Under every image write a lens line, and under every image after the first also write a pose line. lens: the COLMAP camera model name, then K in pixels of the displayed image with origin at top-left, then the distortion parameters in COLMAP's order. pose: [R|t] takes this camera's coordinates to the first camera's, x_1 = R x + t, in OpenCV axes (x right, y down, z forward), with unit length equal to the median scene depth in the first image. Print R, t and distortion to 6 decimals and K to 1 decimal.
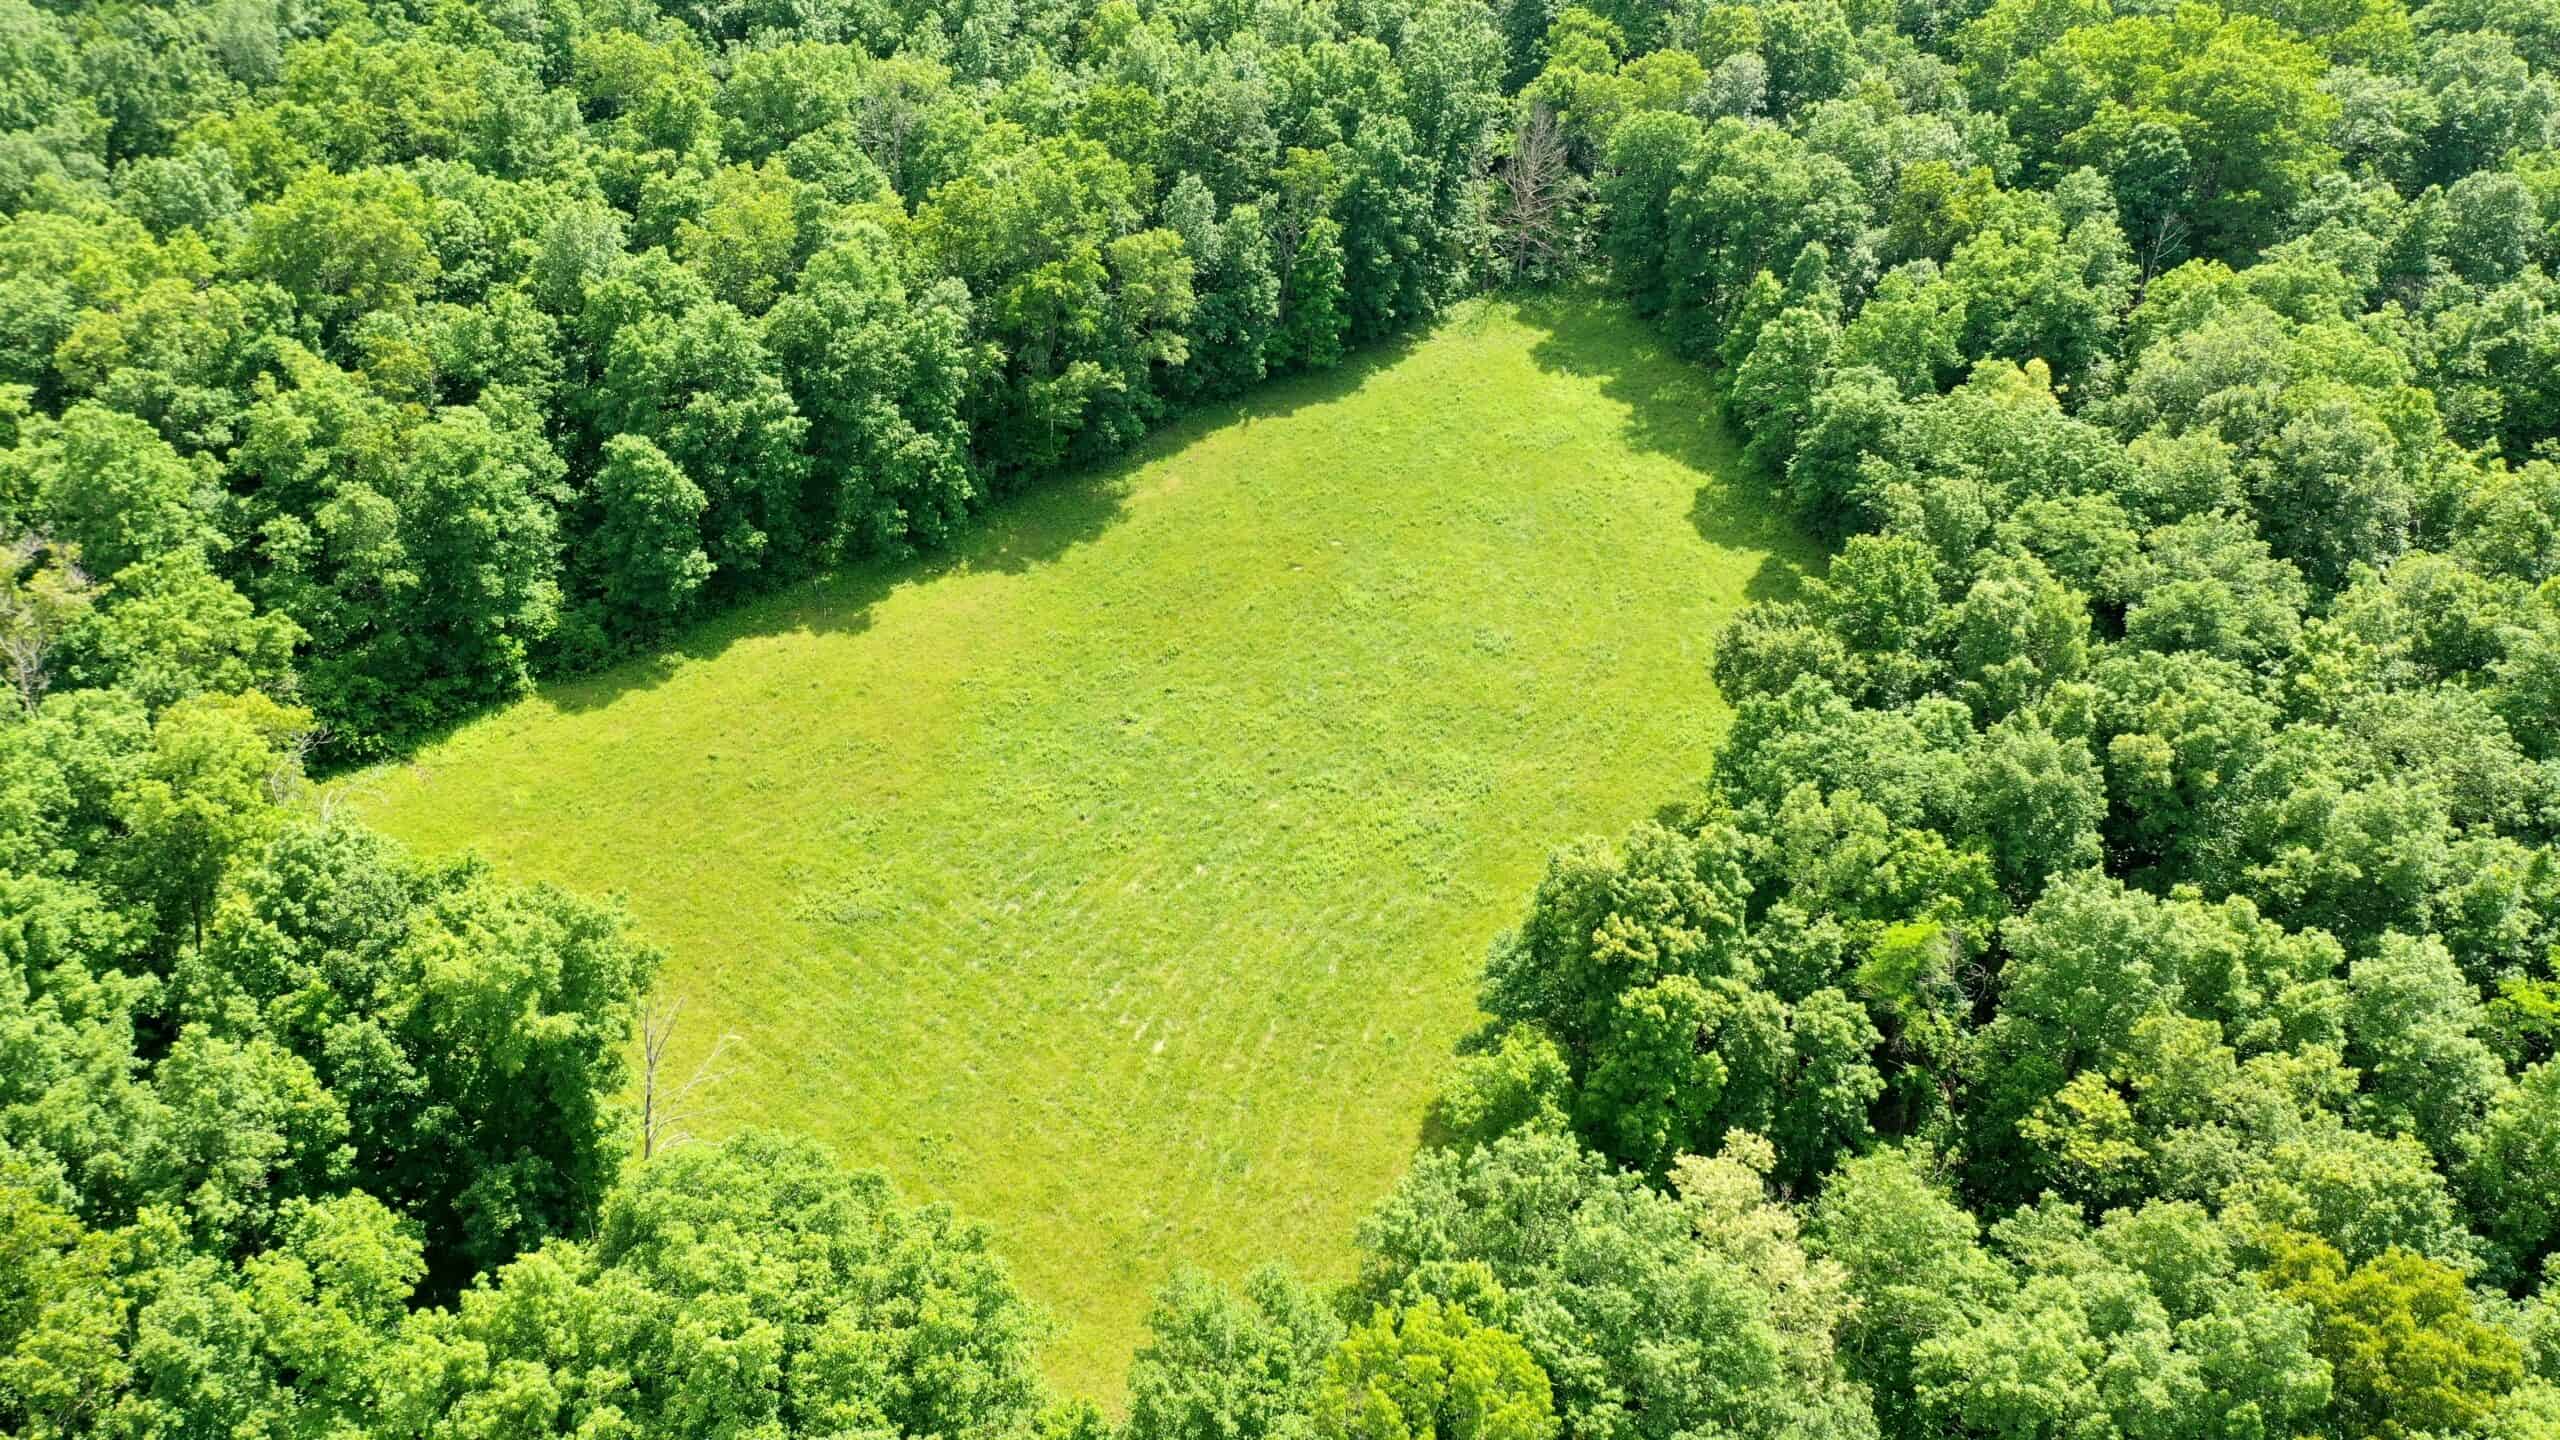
lens RADIAL K [[1982.8, 0, 1270.0], [0, 1982.8, 734.6], [0, 0, 1]] dist [0.000462, 0.000202]
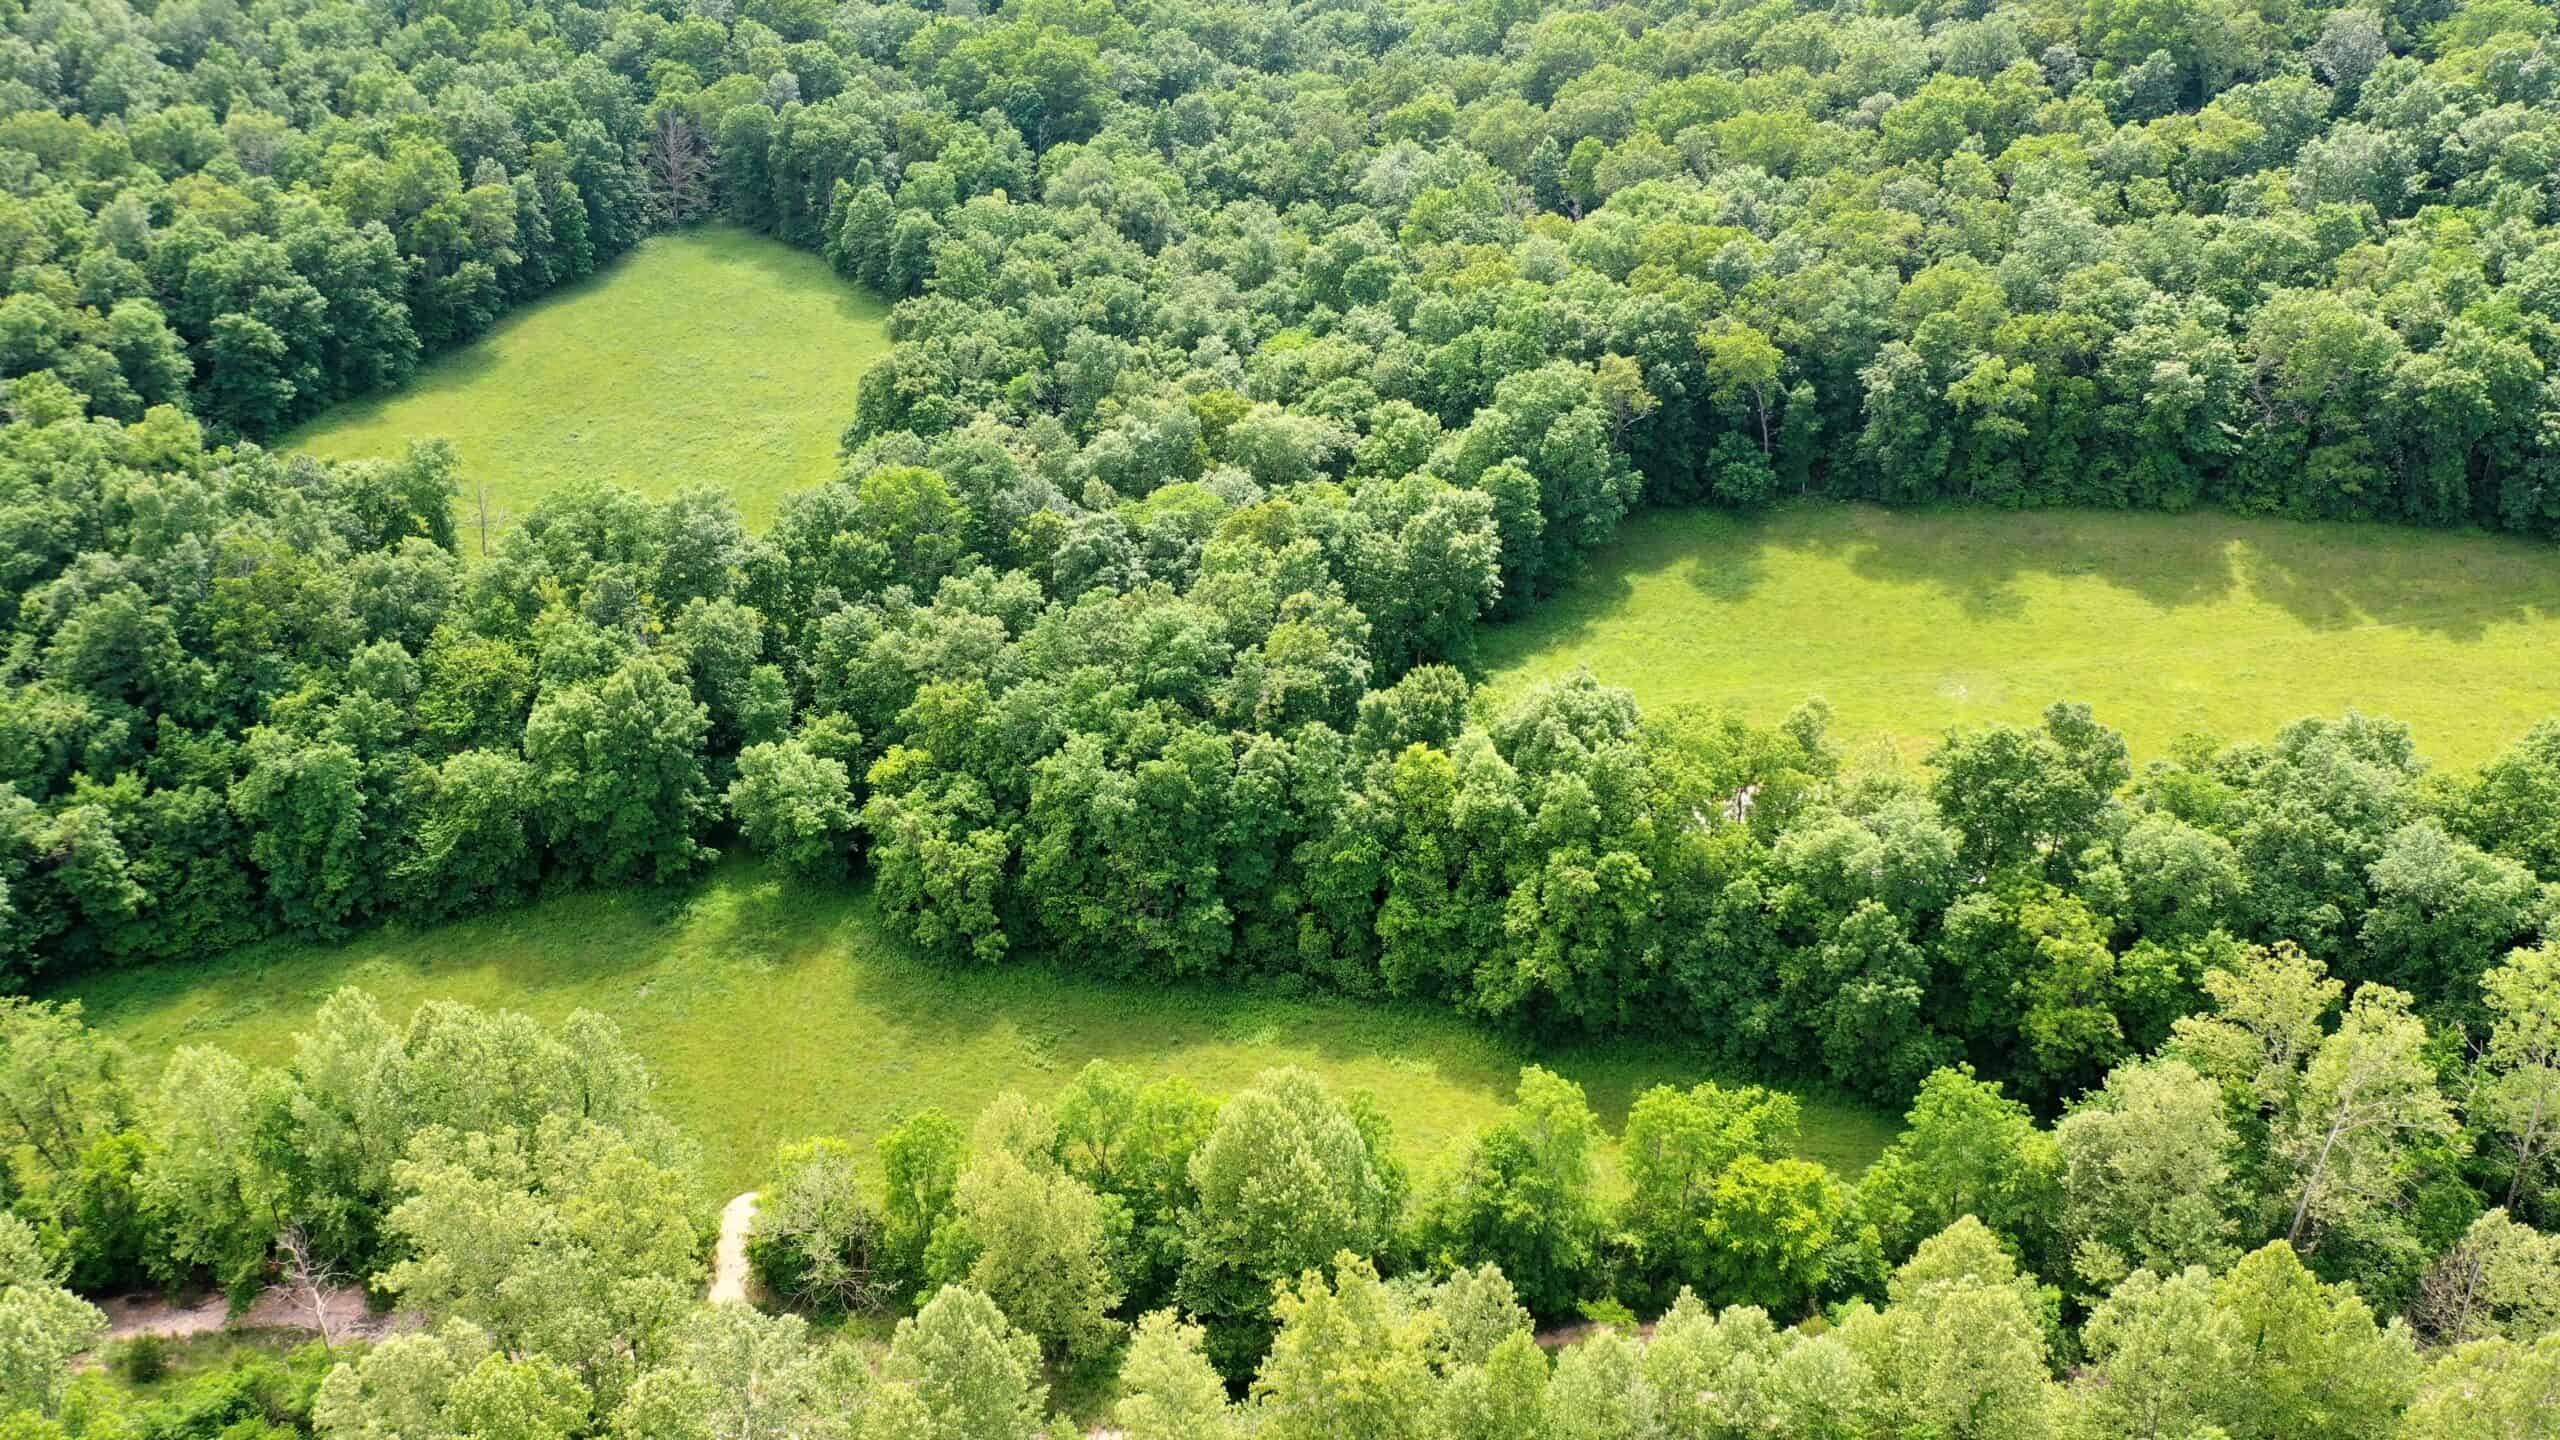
lens RADIAL K [[1982.8, 0, 1270.0], [0, 1982.8, 734.6], [0, 0, 1]] dist [0.000462, 0.000202]
pose [[0.855605, -0.234320, 0.461557, -0.354875], [0.266572, 0.963803, -0.004856, 0.355895], [-0.443712, 0.127193, 0.887097, -0.672629]]
